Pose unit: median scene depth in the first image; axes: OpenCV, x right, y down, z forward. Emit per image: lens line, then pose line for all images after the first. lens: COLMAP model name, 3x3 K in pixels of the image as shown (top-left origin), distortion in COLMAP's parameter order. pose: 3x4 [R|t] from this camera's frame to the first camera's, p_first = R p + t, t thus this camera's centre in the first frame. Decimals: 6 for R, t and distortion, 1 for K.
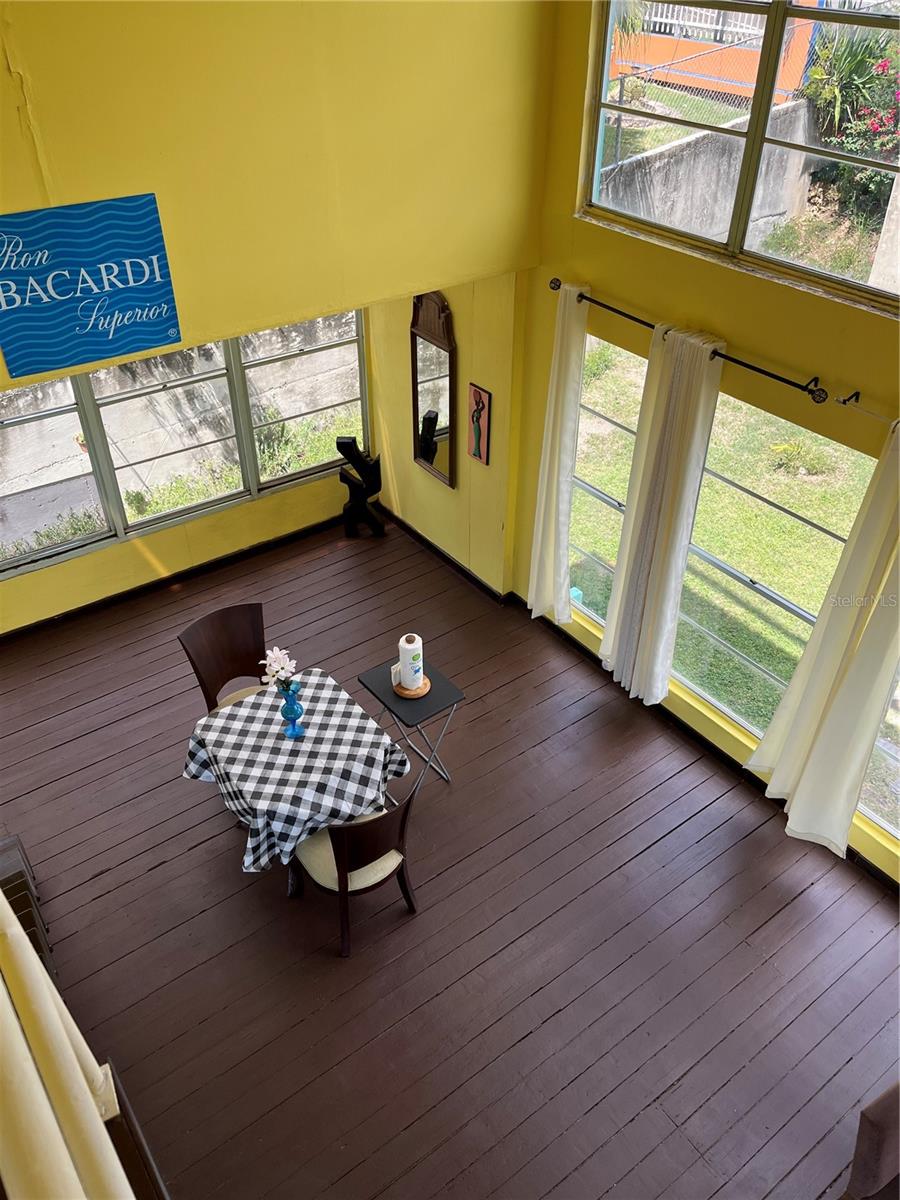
lens RADIAL K [[902.9, 0, 449.9], [0, 902.9, 600.9], [0, 0, 1]] dist [0.011982, -0.004204]
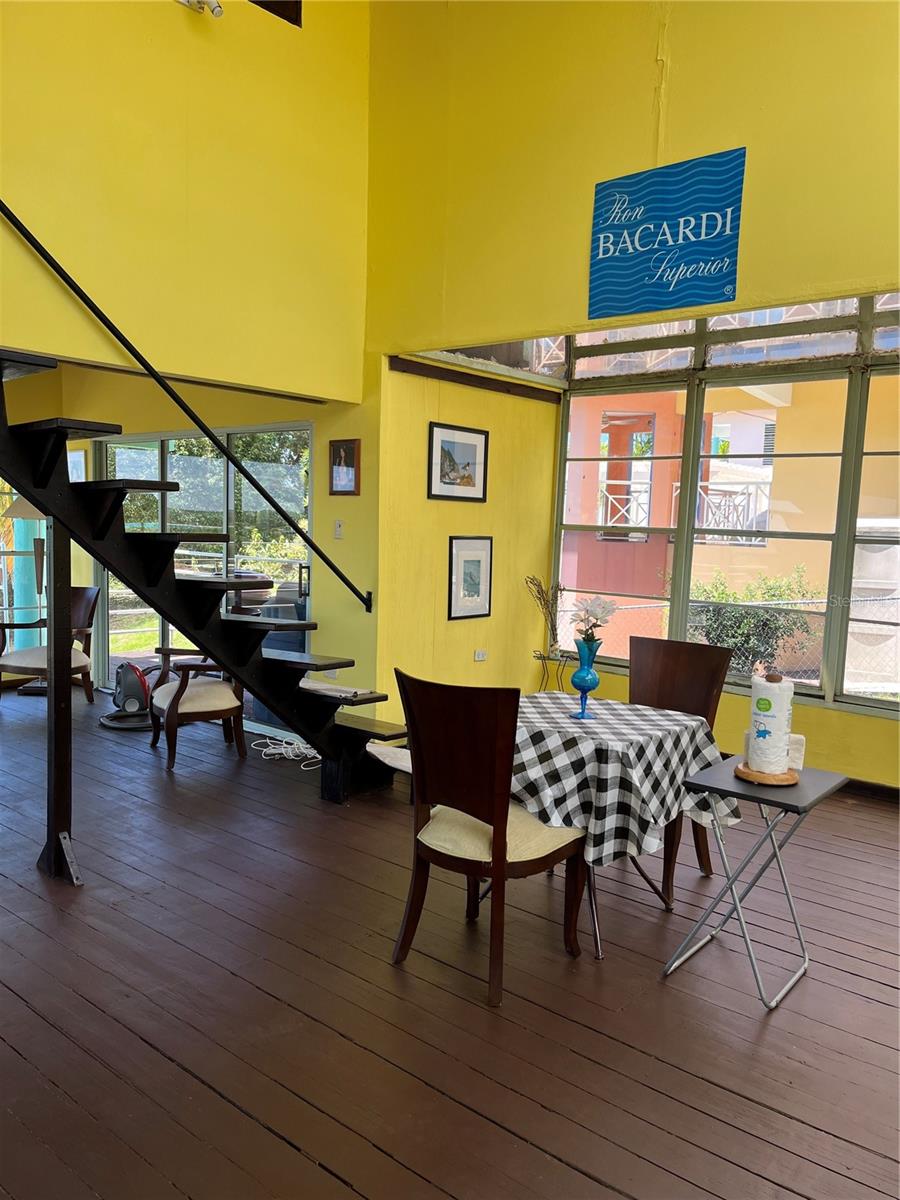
lens RADIAL K [[902.9, 0, 450.5], [0, 902.9, 602.1], [0, 0, 1]] dist [0.011982, -0.004204]
pose [[0.238017, 0.101382, -0.965955, 0.620052], [-0.613238, 0.786921, -0.068514, 0.222808], [0.753185, 0.608668, 0.249472, 0.791213]]
